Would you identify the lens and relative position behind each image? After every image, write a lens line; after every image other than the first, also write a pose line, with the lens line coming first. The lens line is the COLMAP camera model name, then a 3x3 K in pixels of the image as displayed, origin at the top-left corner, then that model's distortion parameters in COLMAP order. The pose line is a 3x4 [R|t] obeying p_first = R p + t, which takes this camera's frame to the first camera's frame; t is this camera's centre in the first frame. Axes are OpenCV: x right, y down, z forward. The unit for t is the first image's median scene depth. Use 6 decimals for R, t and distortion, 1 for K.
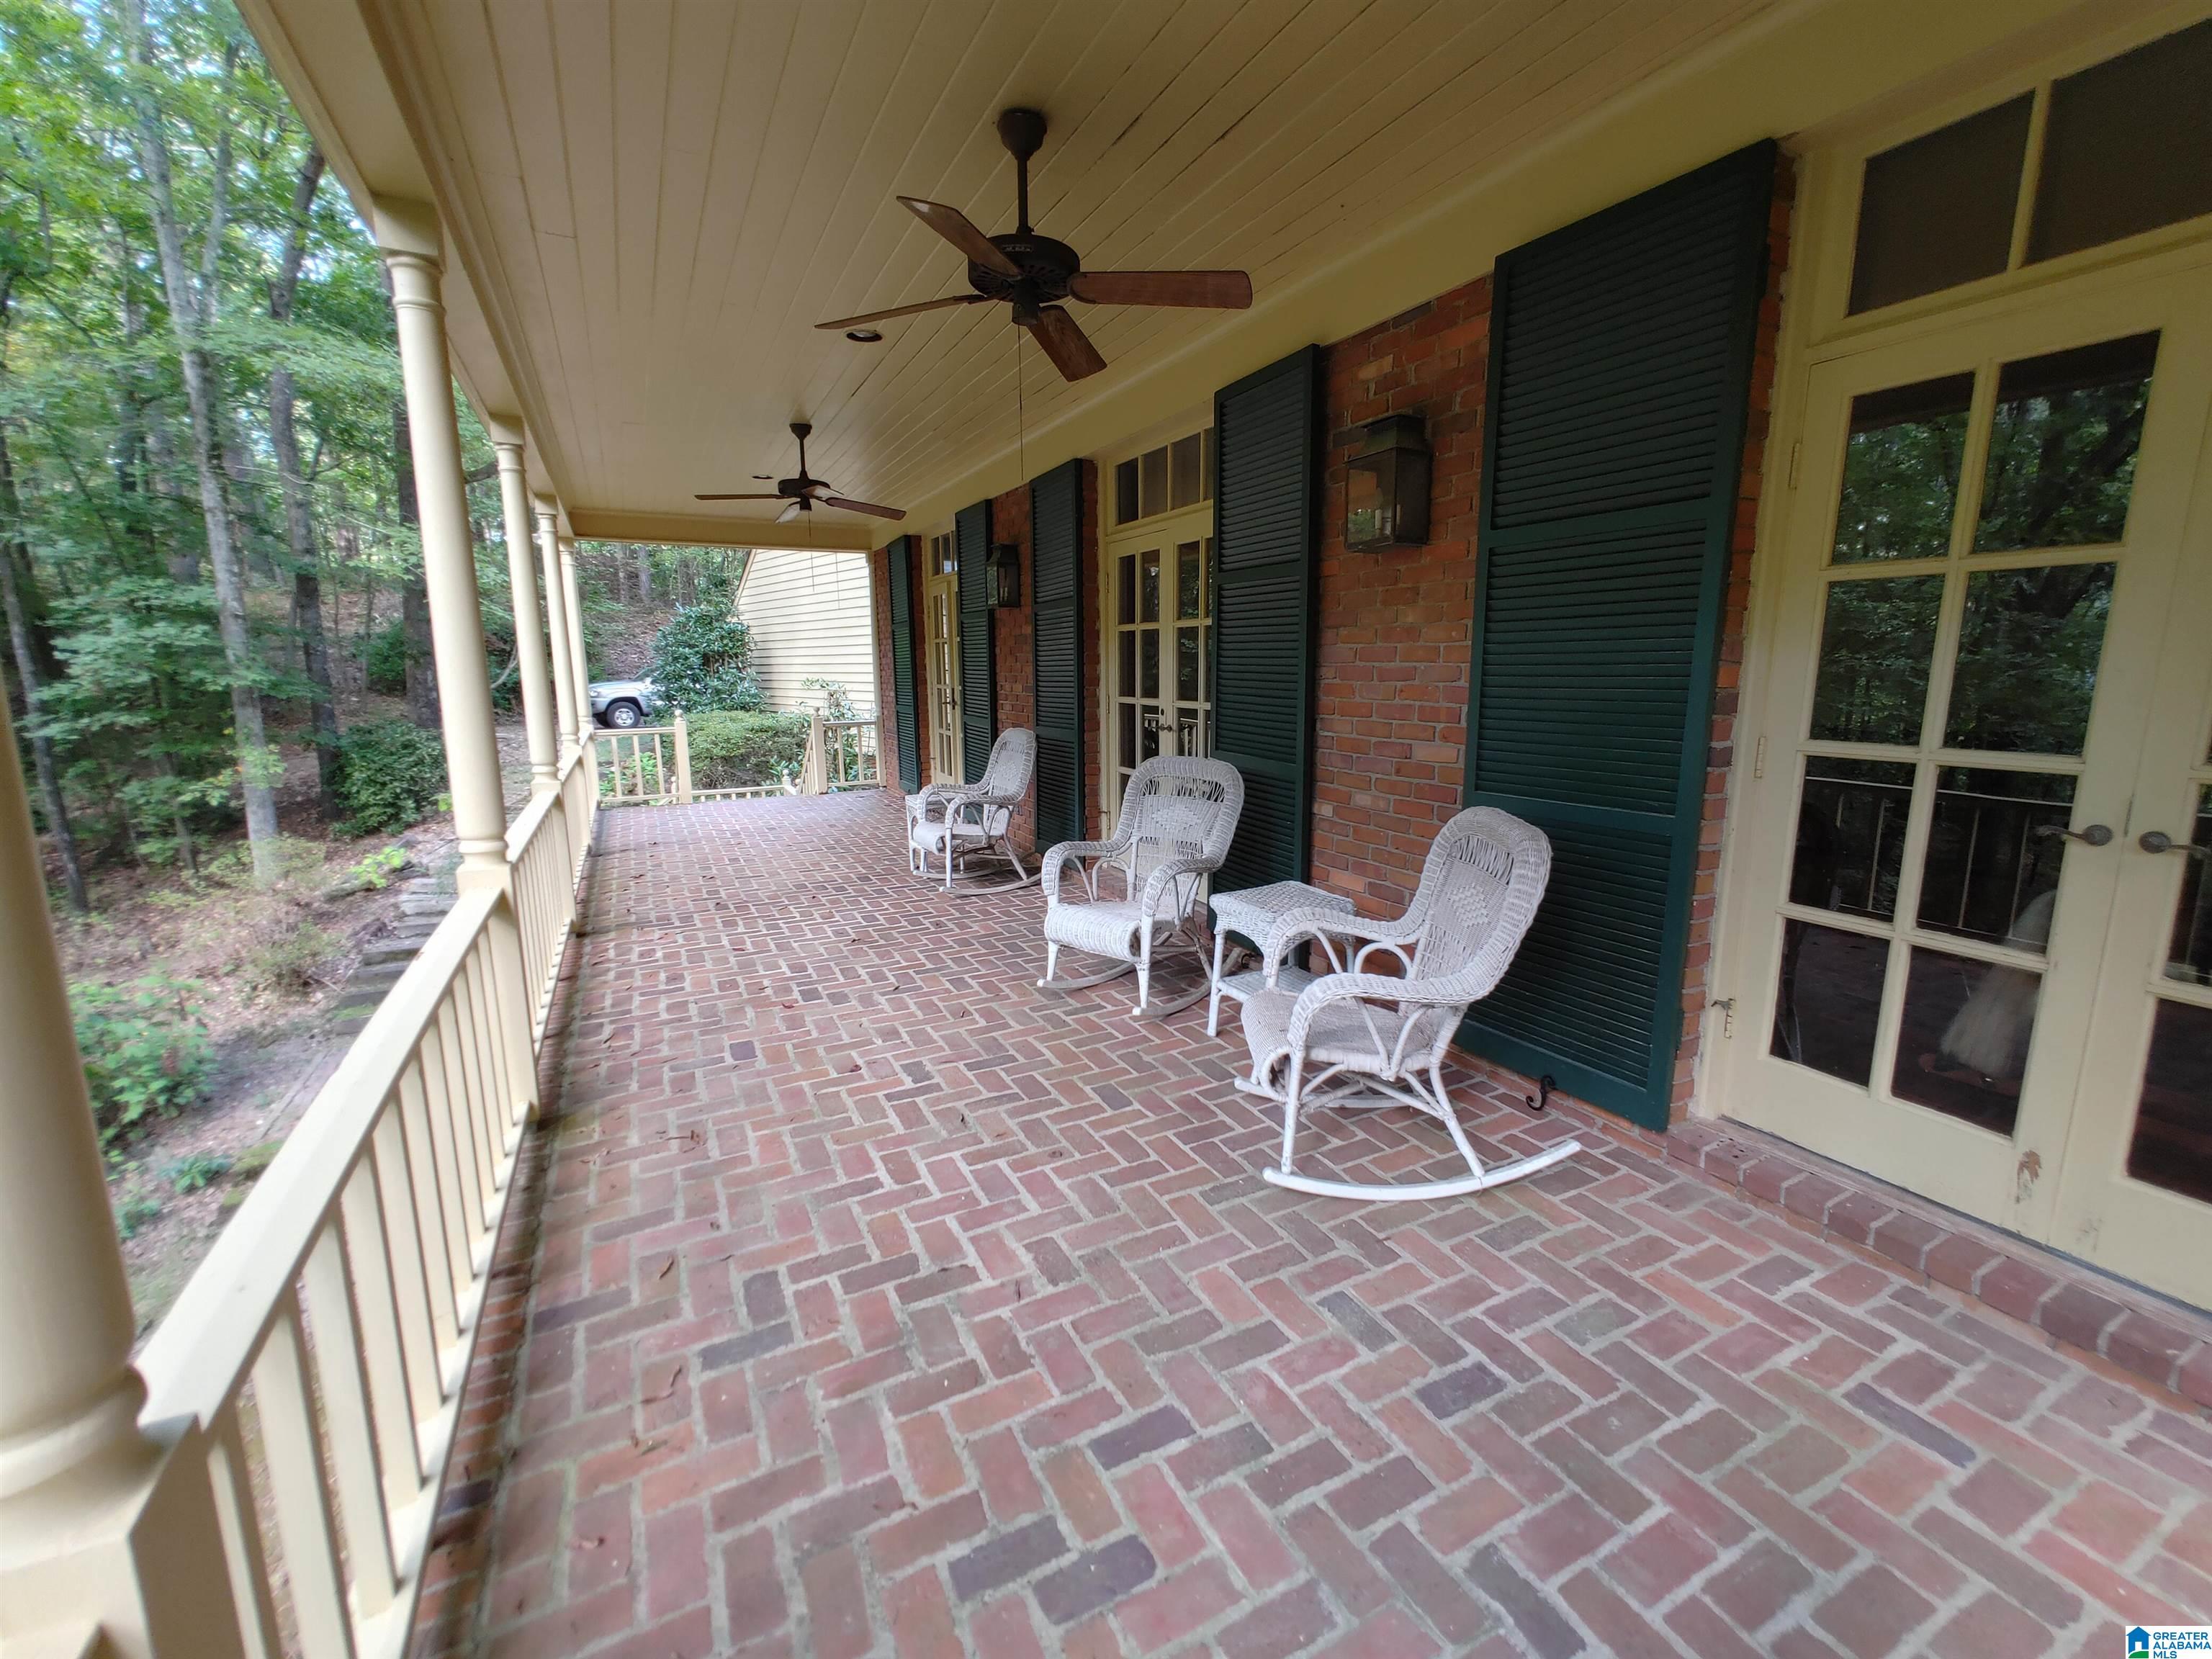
lens RADIAL K [[943.8, 0, 1101.4], [0, 943.8, 833.7], [0, 0, 1]] dist [0.001152, -0.000001]
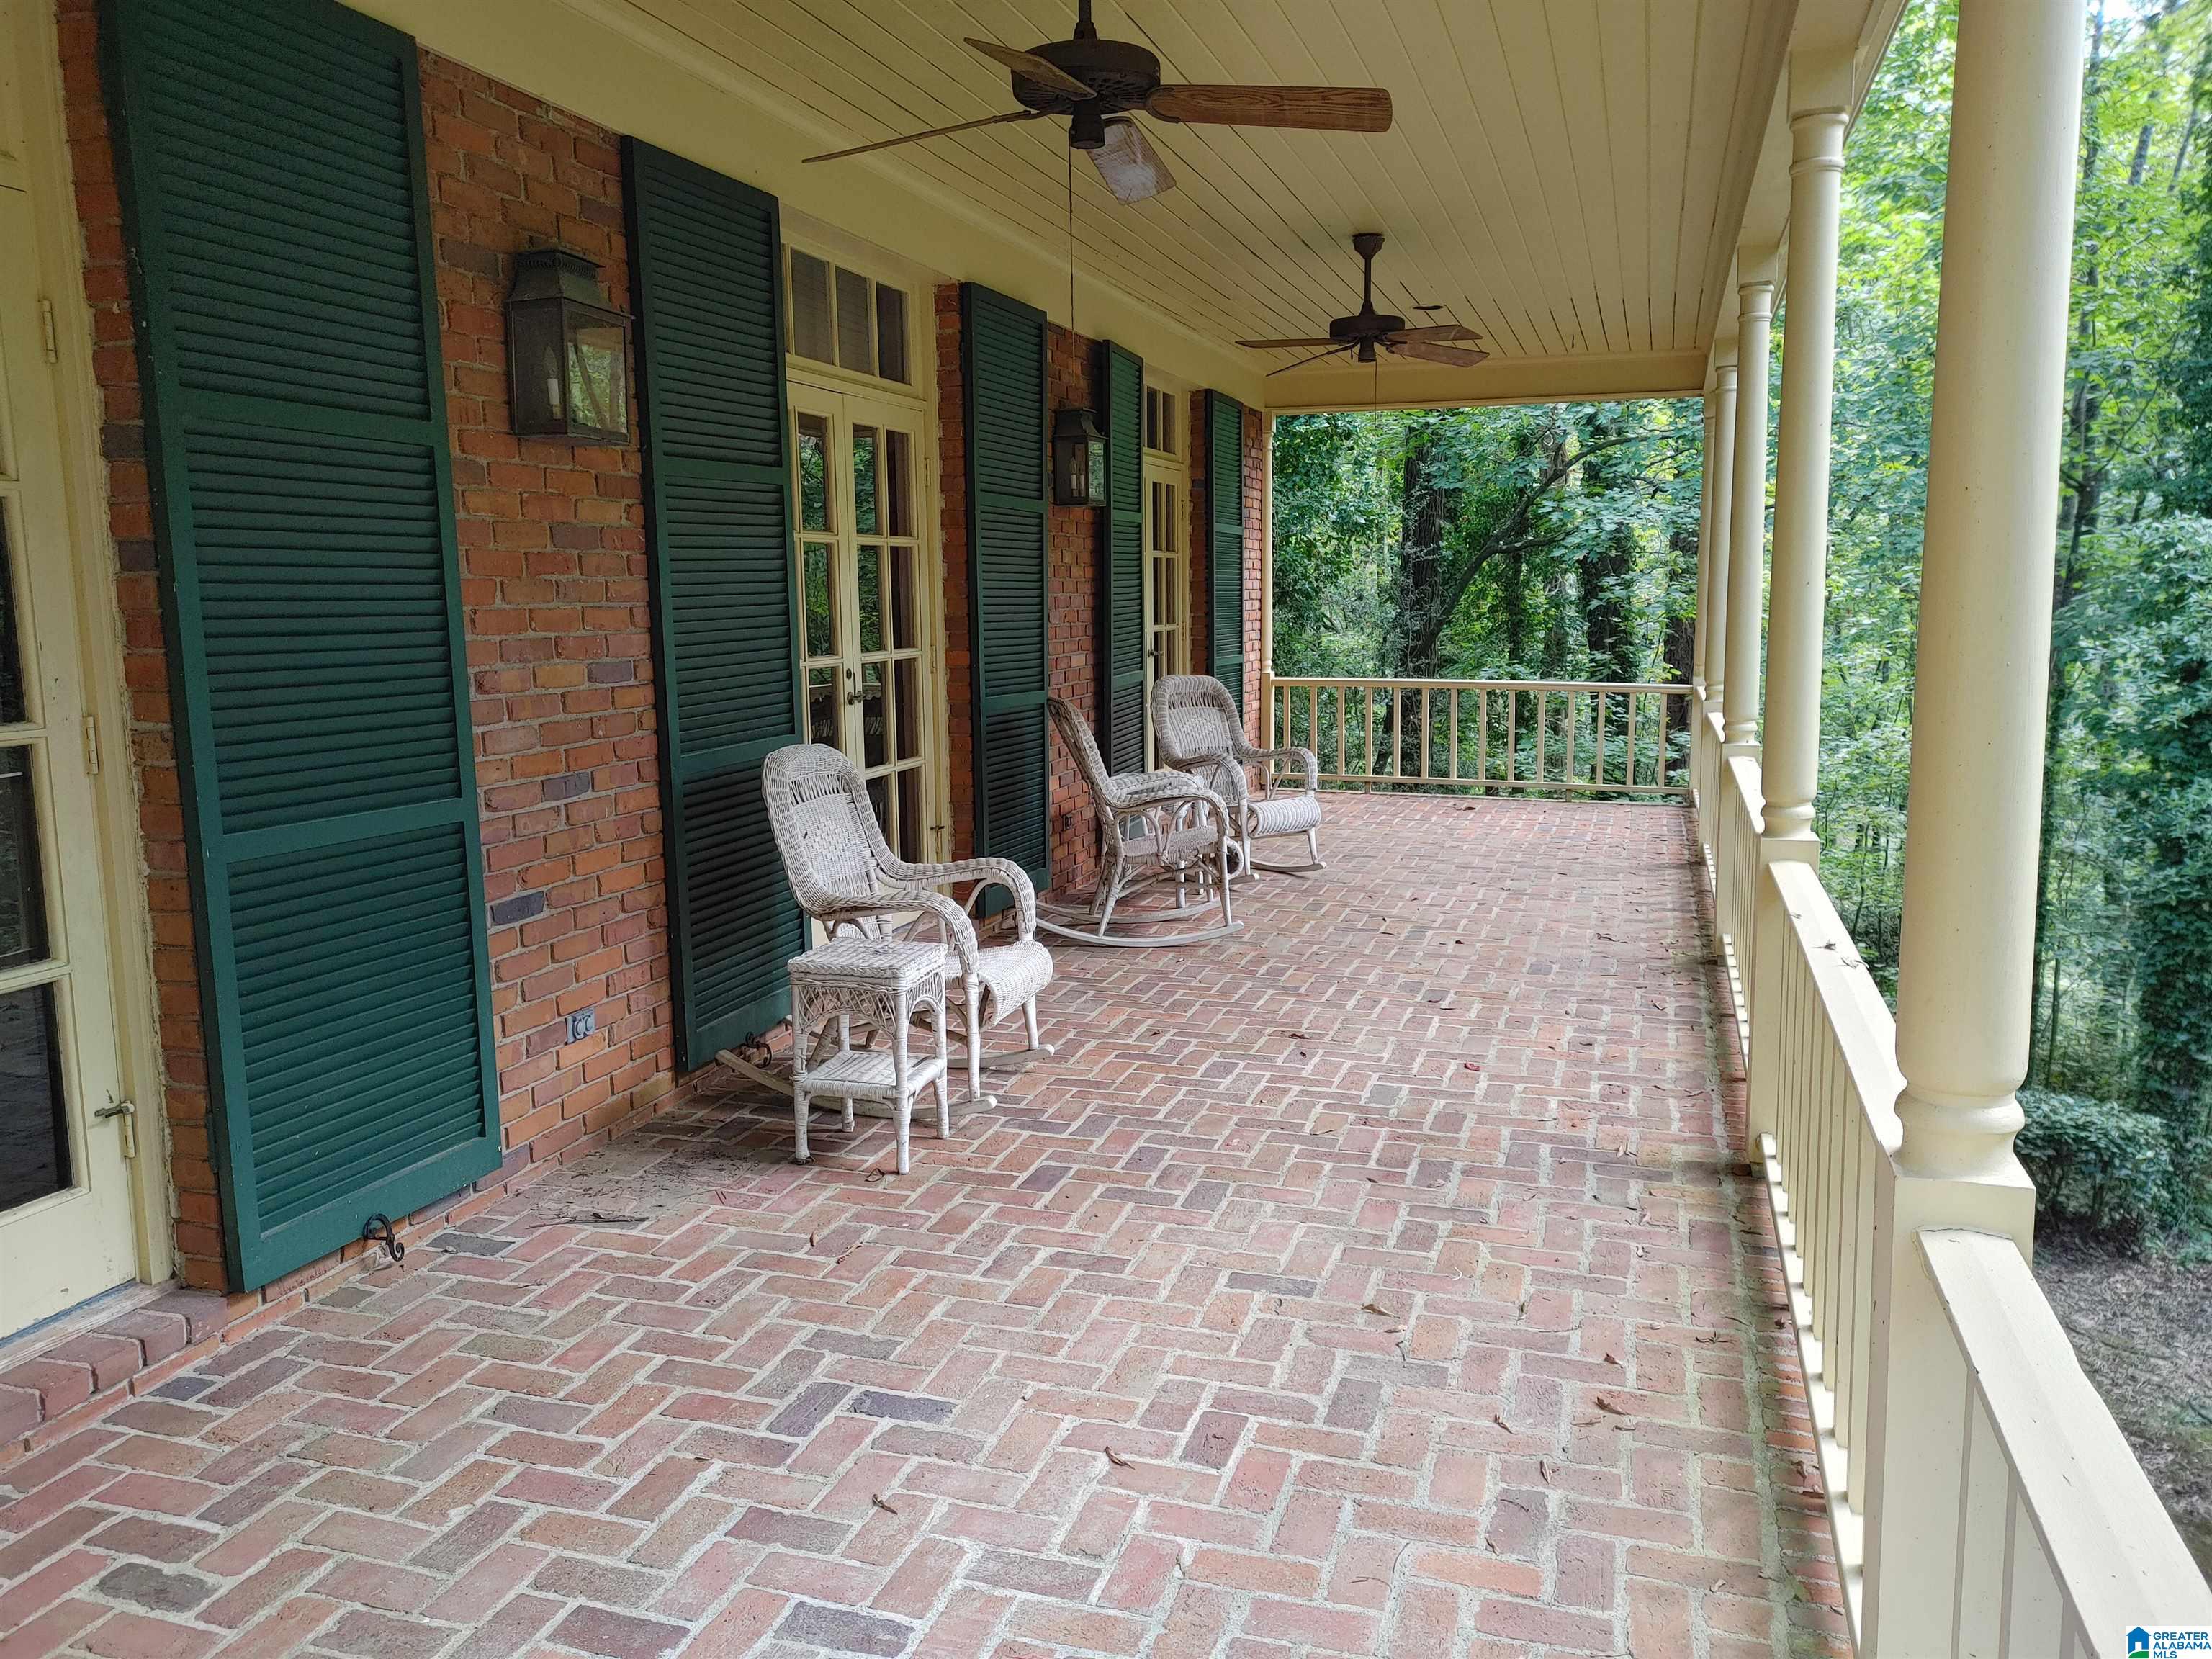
lens RADIAL K [[1660.4, 0, 1102.5], [0, 1660.4, 820.6], [0, 0, 1]] dist [-0.003554, 0.000720]
pose [[-0.715816, -0.082616, 0.693385, -0.887933], [0.138557, 0.956428, 0.256997, -0.313679], [-0.684405, 0.280036, -0.673179, 1.735320]]
